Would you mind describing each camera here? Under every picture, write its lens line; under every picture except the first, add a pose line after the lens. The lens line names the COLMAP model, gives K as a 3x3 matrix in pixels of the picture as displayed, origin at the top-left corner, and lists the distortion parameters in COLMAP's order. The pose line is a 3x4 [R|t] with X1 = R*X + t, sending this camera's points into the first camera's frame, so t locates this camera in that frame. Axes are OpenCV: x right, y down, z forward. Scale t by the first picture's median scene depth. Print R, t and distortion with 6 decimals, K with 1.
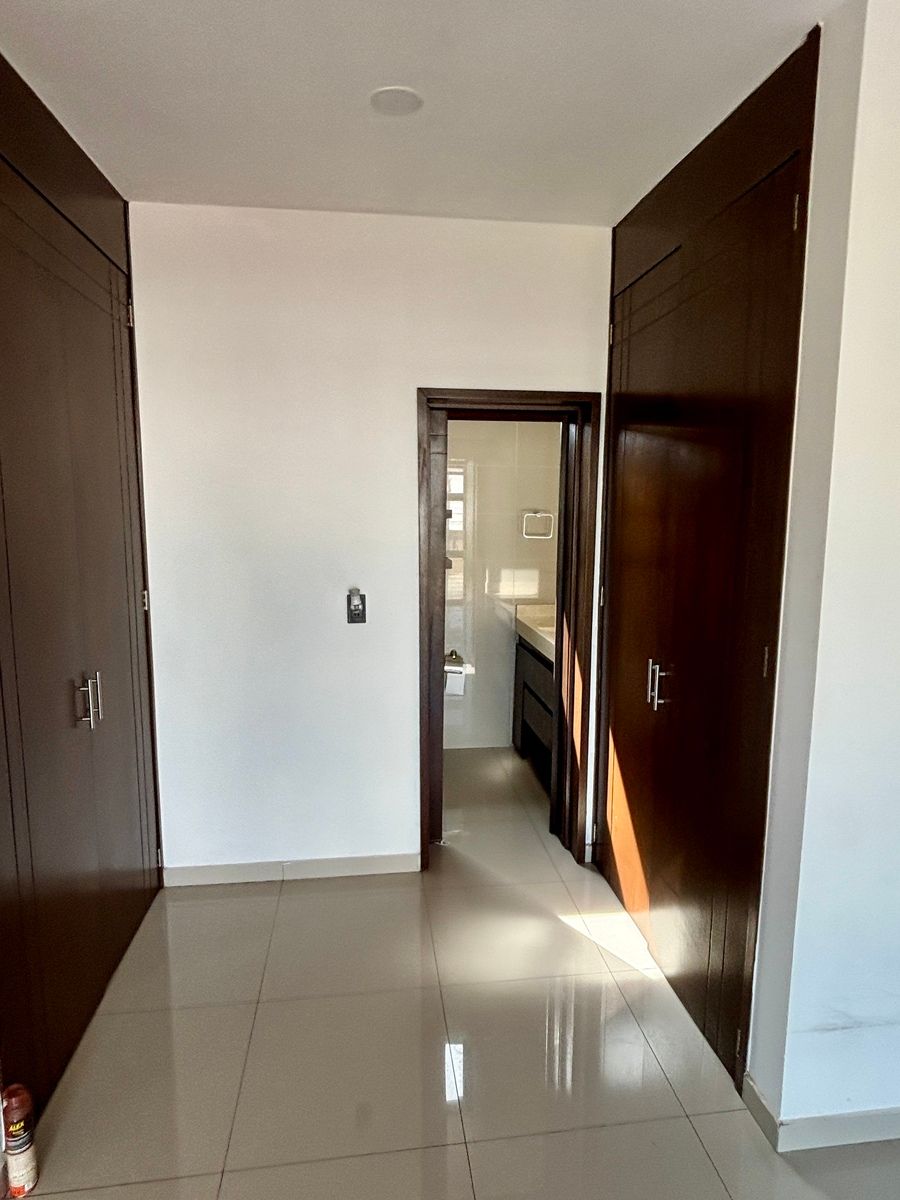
lens RADIAL K [[687.2, 0, 454.3], [0, 687.2, 599.9], [0, 0, 1]] dist [-0.008309, -0.004087]
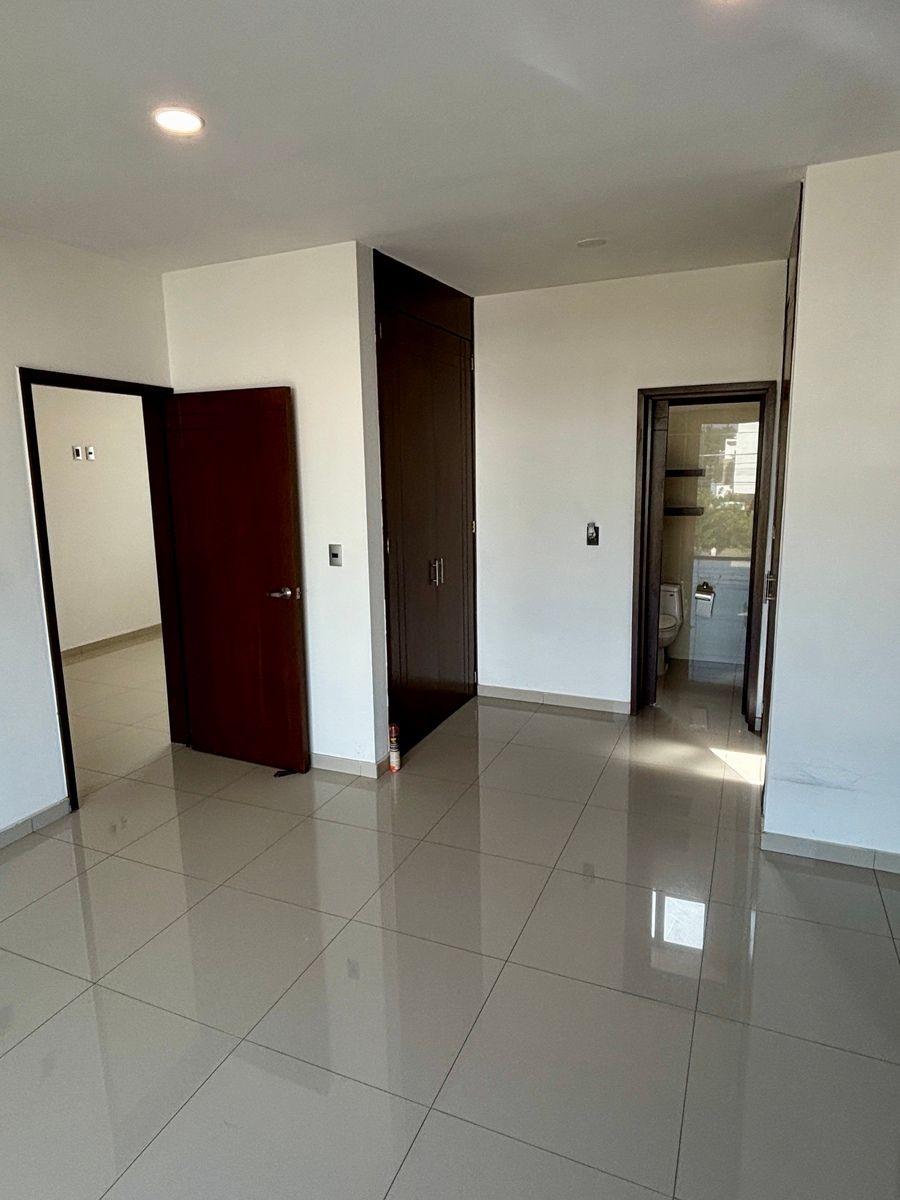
lens RADIAL K [[687.2, 0, 448.5], [0, 687.2, 599.7], [0, 0, 1]] dist [-0.008309, -0.004087]
pose [[0.849601, 0.067939, -0.523032, 0.408019], [-0.042688, 0.997273, 0.060200, 0.077973], [0.525696, -0.028819, 0.850184, -0.510726]]
